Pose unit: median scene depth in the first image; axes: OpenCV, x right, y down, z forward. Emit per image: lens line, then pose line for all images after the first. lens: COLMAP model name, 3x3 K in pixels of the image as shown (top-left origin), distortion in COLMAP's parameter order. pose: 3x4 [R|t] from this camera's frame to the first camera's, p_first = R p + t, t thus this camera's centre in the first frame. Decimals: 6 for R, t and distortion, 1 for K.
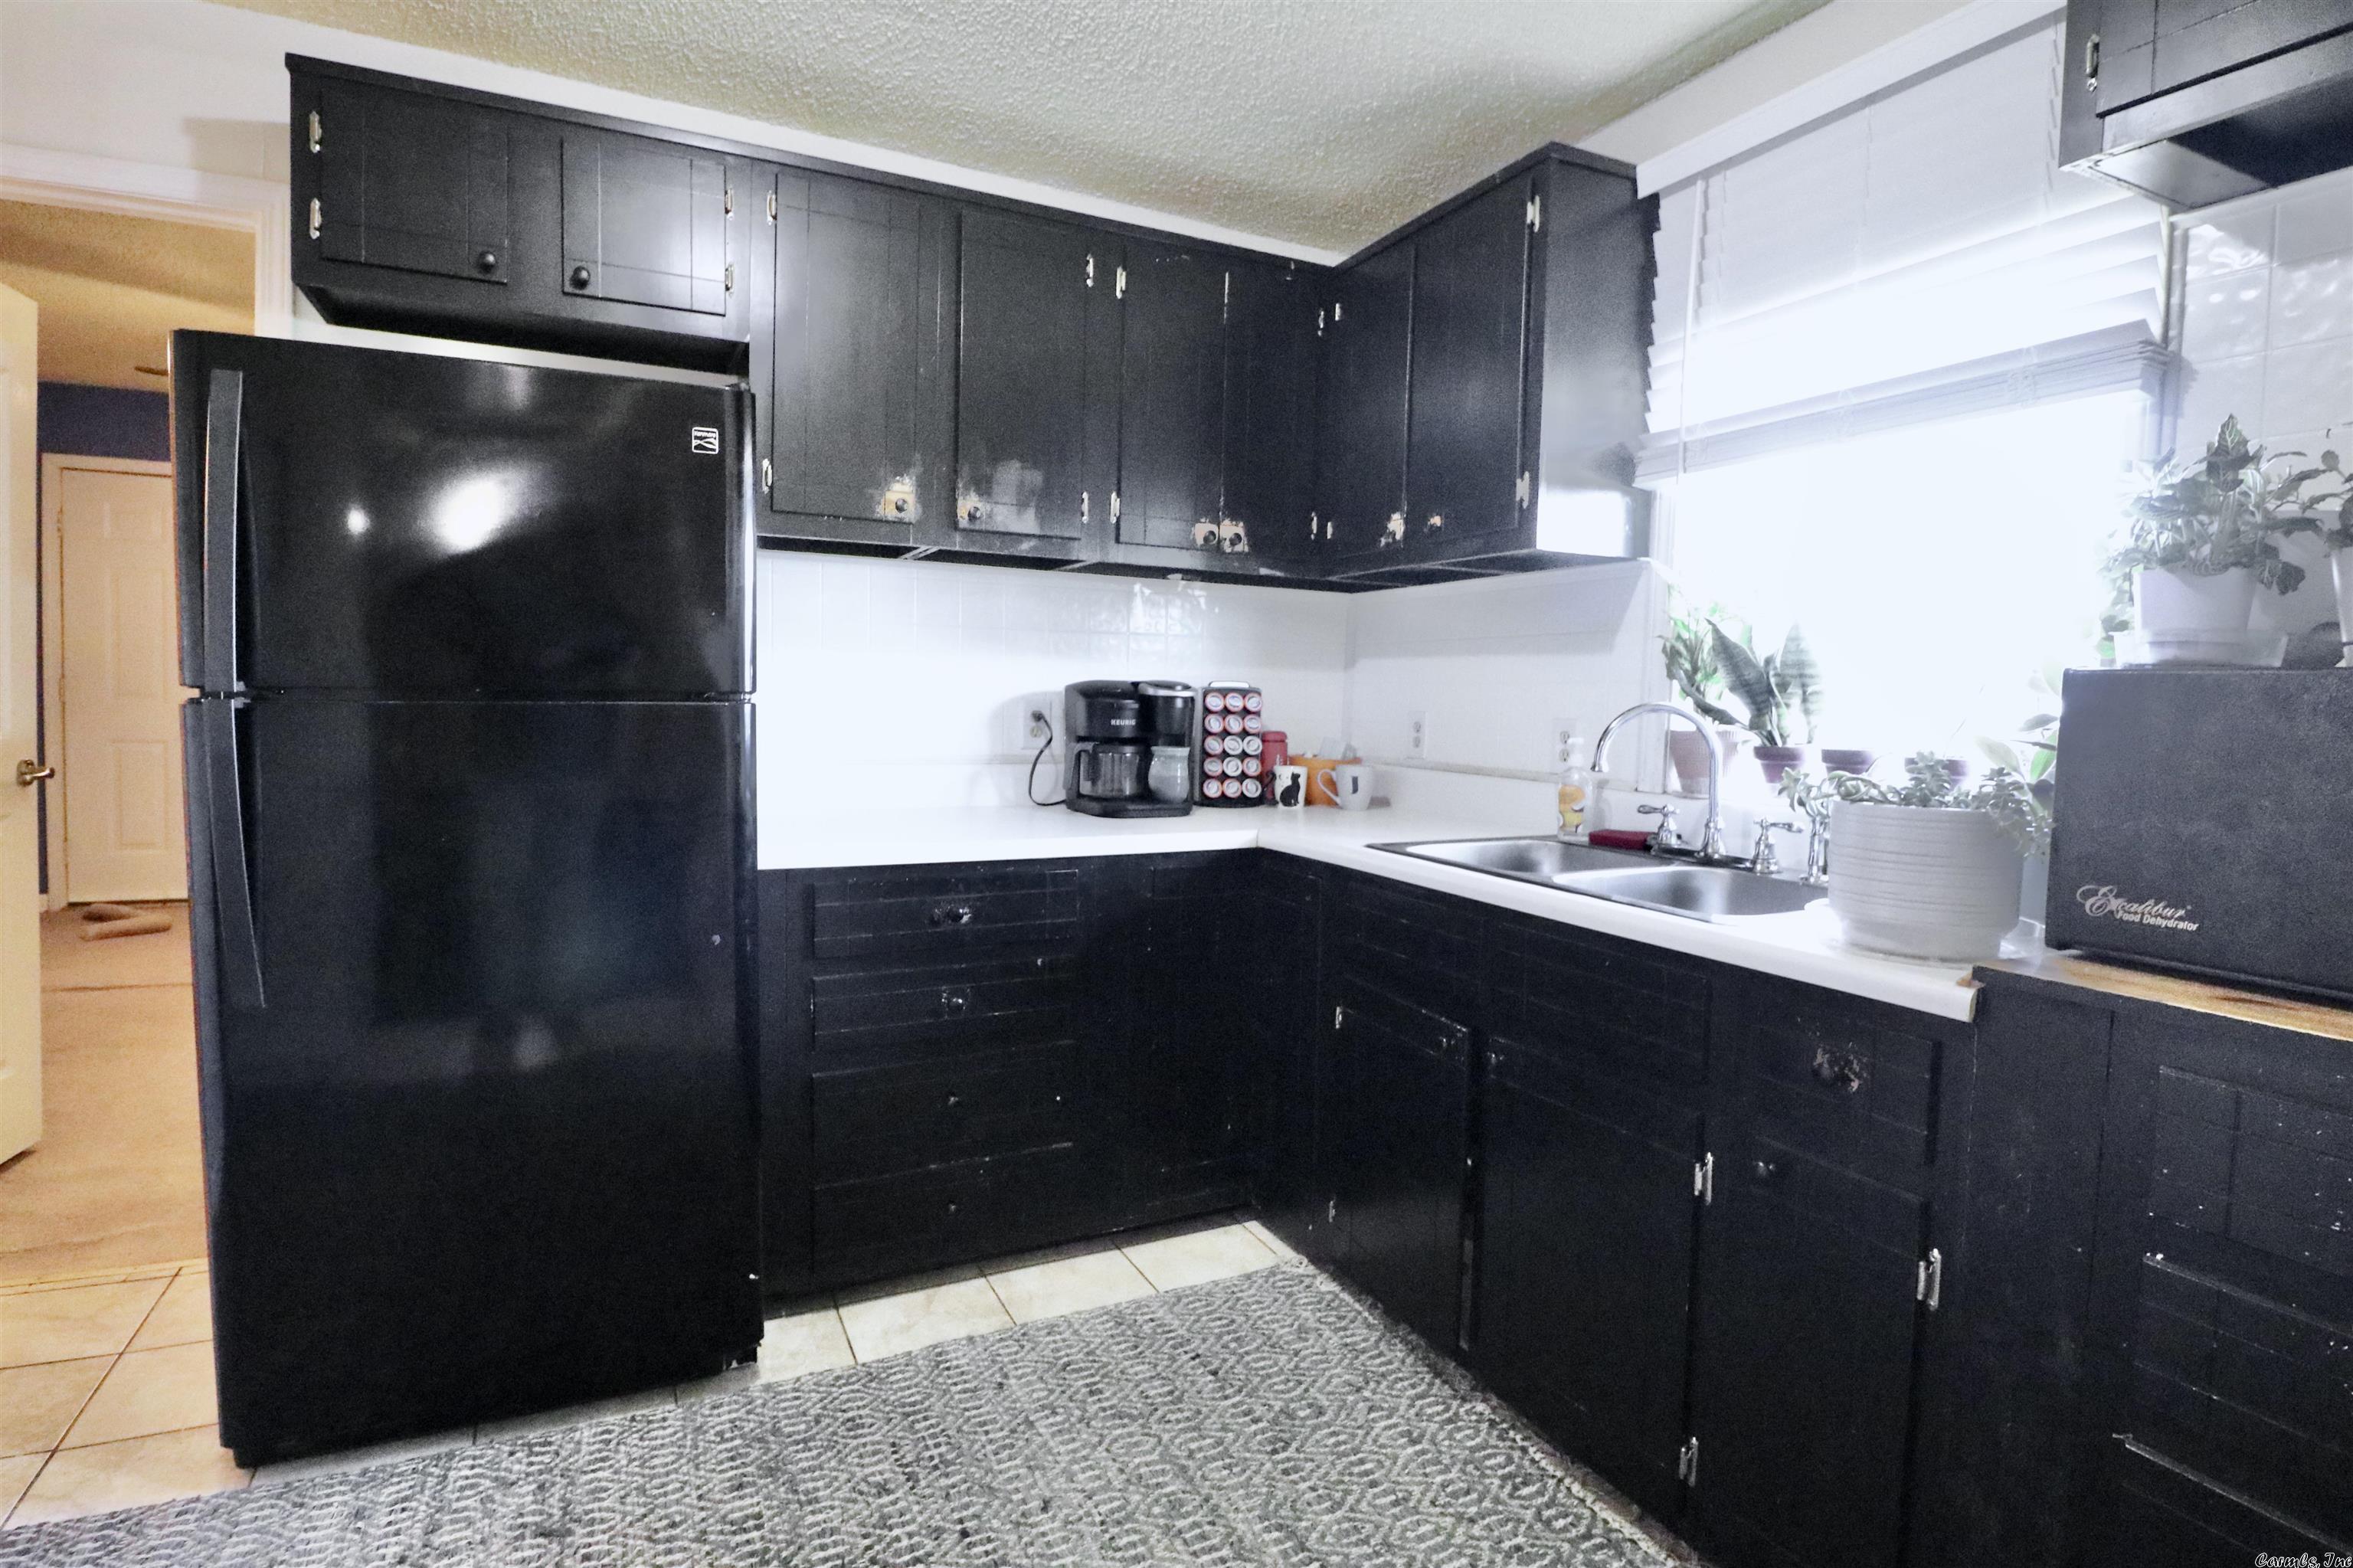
lens RADIAL K [[1211.7, 0, 1165.9], [0, 1211.7, 783.8], [0, 0, 1]] dist [-0.020655, -0.000767]
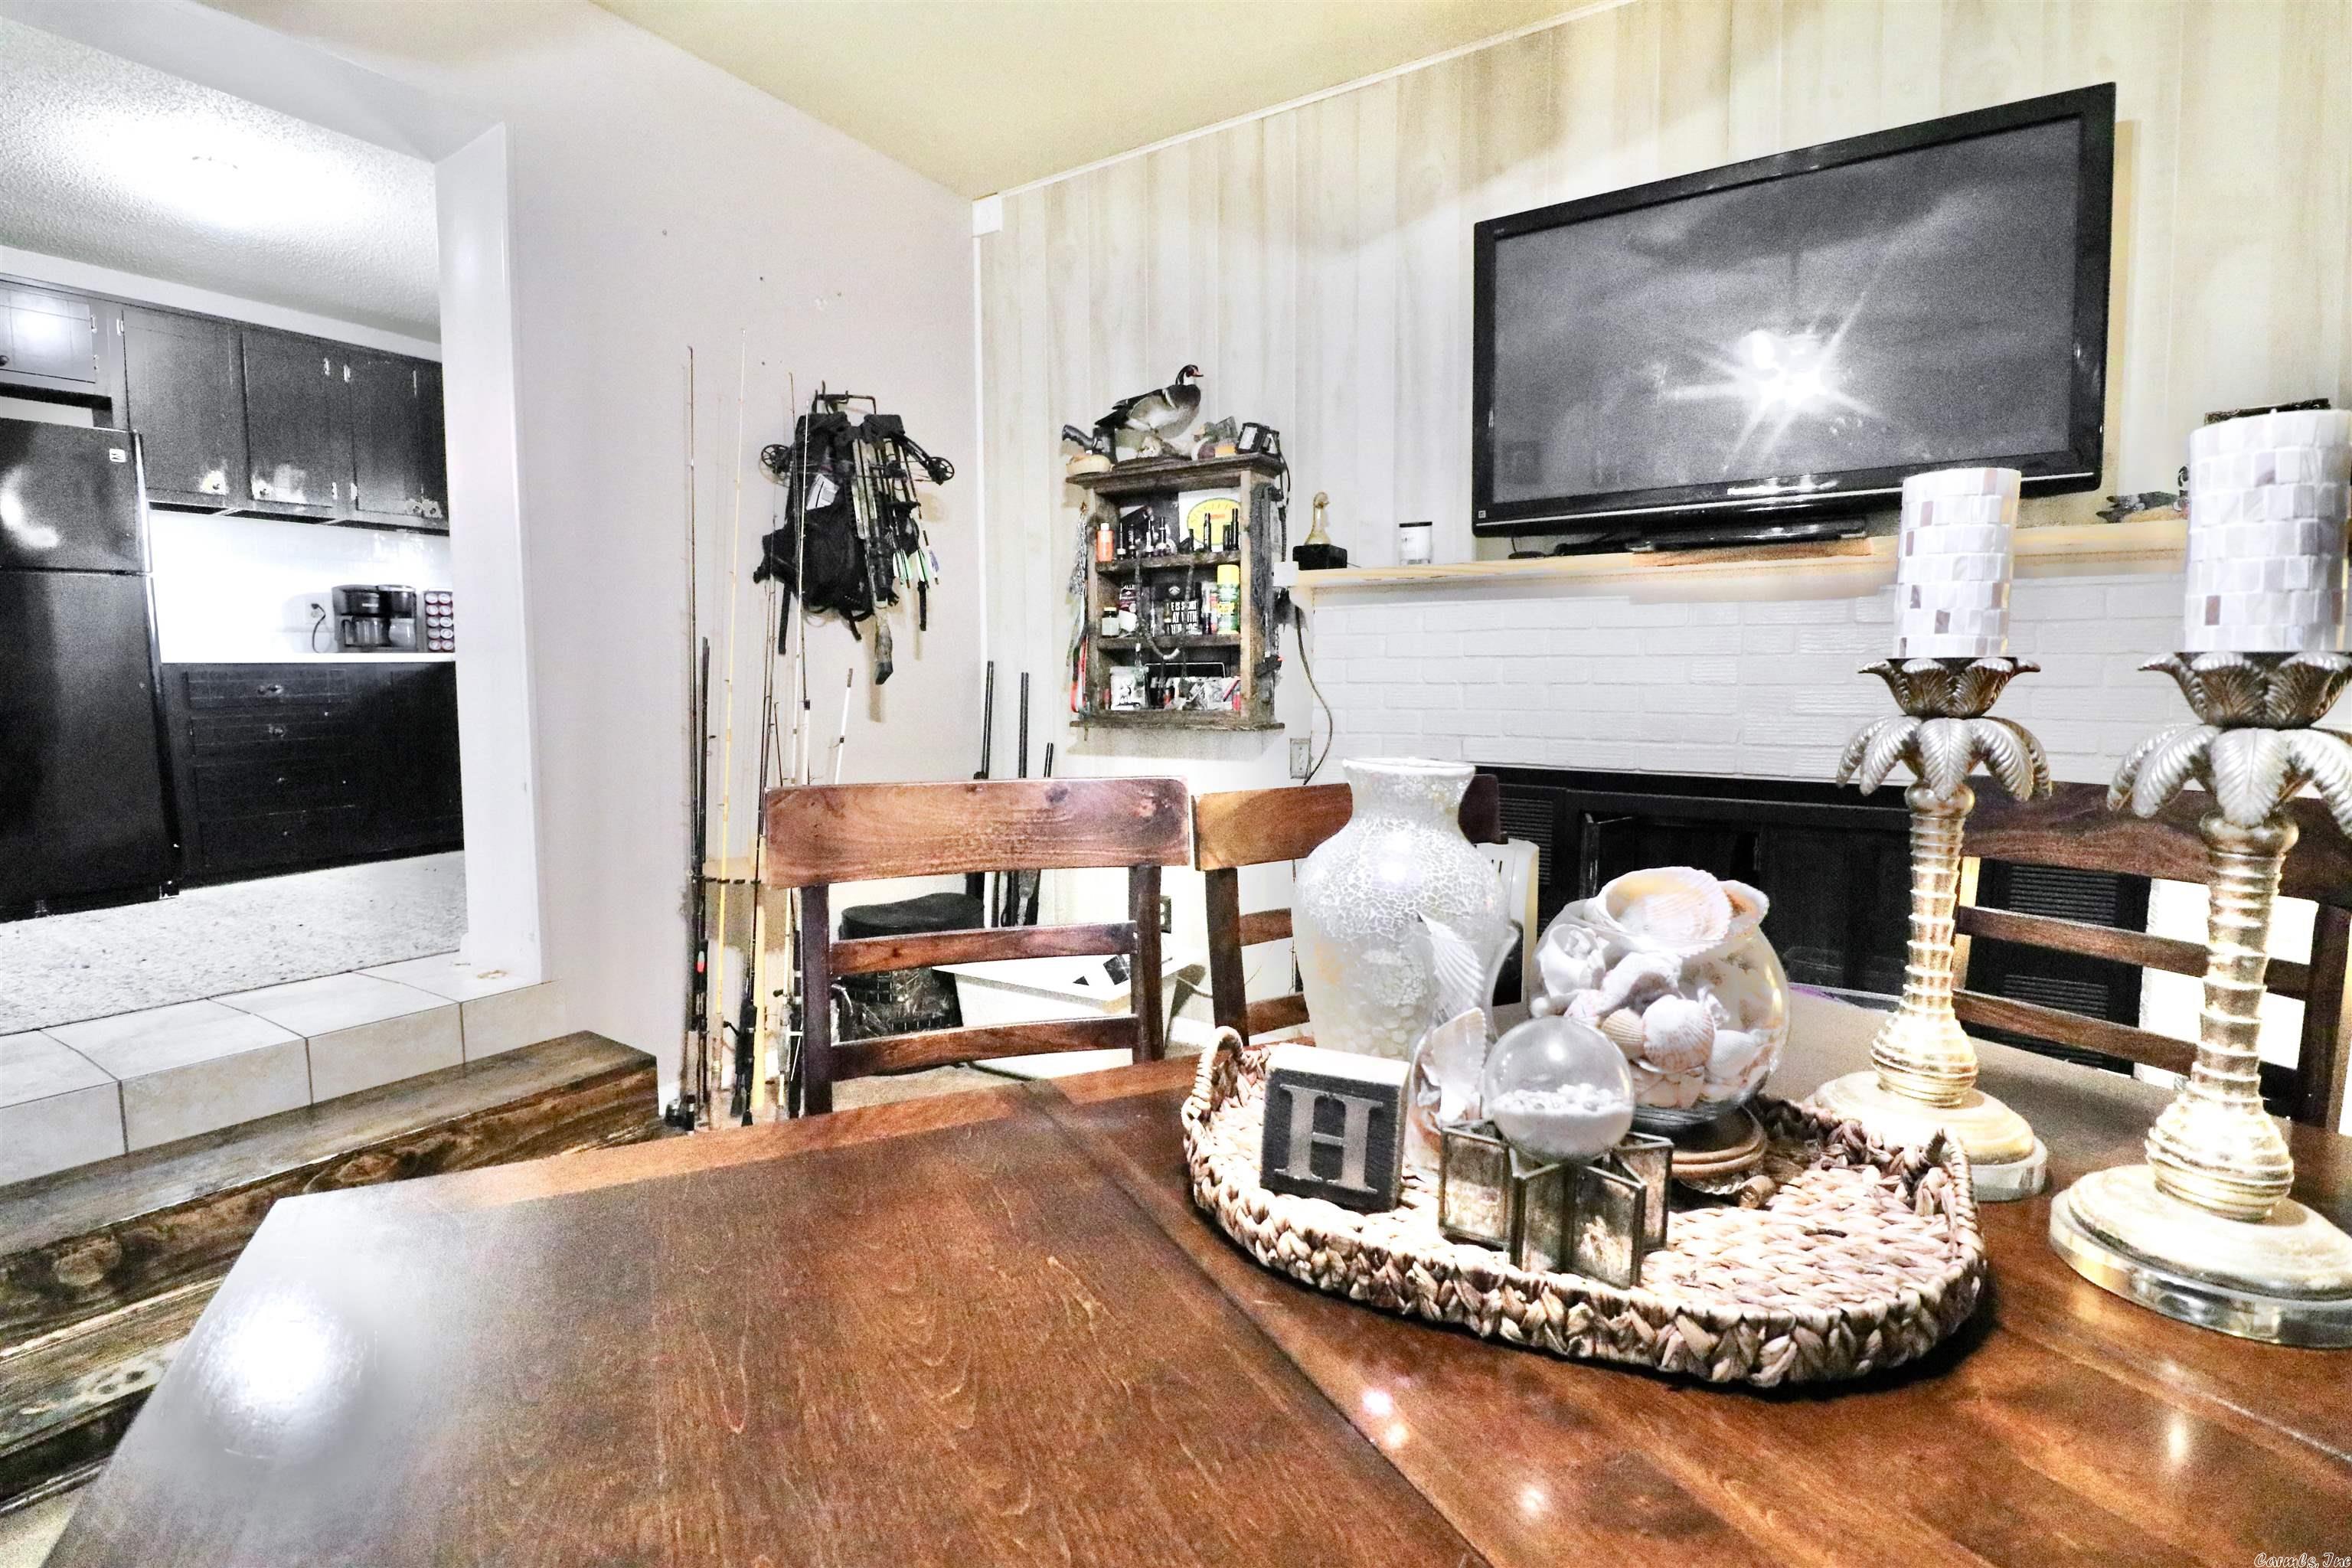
lens RADIAL K [[1086.5, 0, 1157.5], [0, 1086.5, 770.0], [0, 0, 1]] dist [-0.009718, -0.008099]
pose [[0.849933, -0.079321, 0.520885, 0.120871], [0.066486, 0.996847, 0.043315, 0.231132], [-0.522679, -0.002183, 0.852527, -1.163521]]
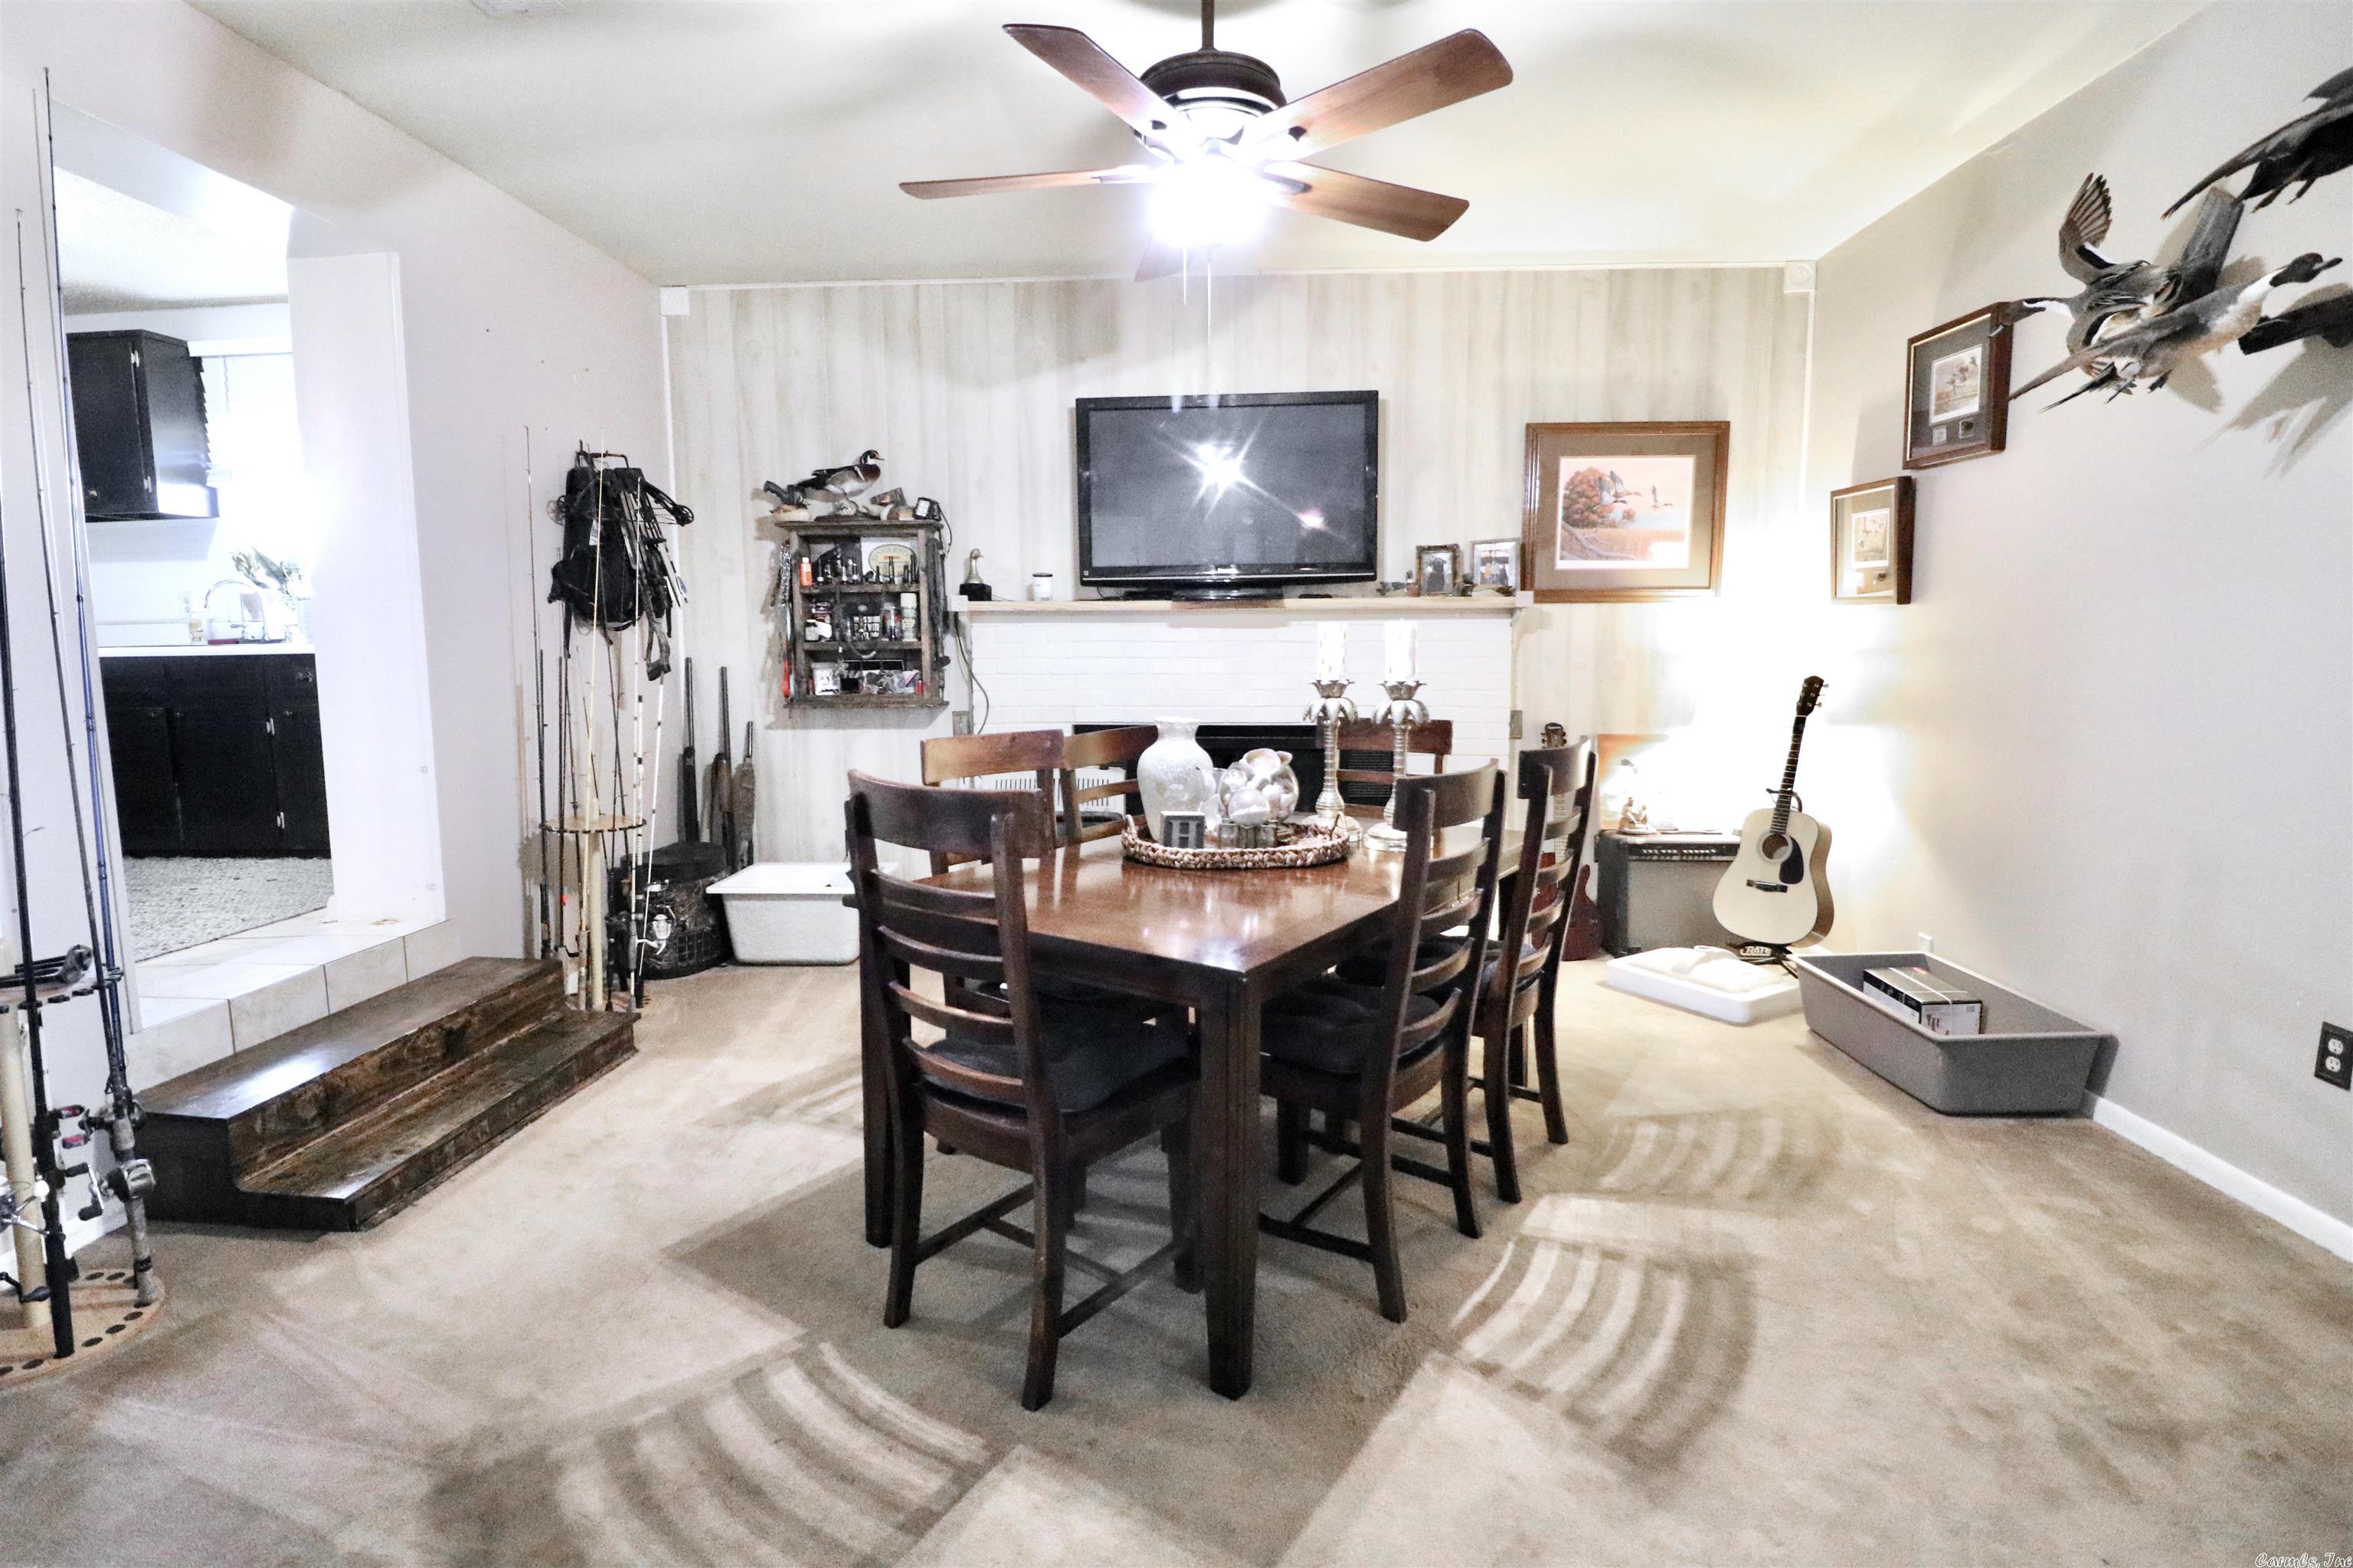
lens RADIAL K [[1087.0, 0, 1154.9], [0, 1087.0, 765.1], [0, 0, 1]] dist [-0.009718, -0.008099]
pose [[0.492860, -0.132441, 0.859970, -0.479279], [0.082312, 0.991012, 0.105448, 0.186238], [-0.866206, 0.018815, 0.499332, -1.377281]]
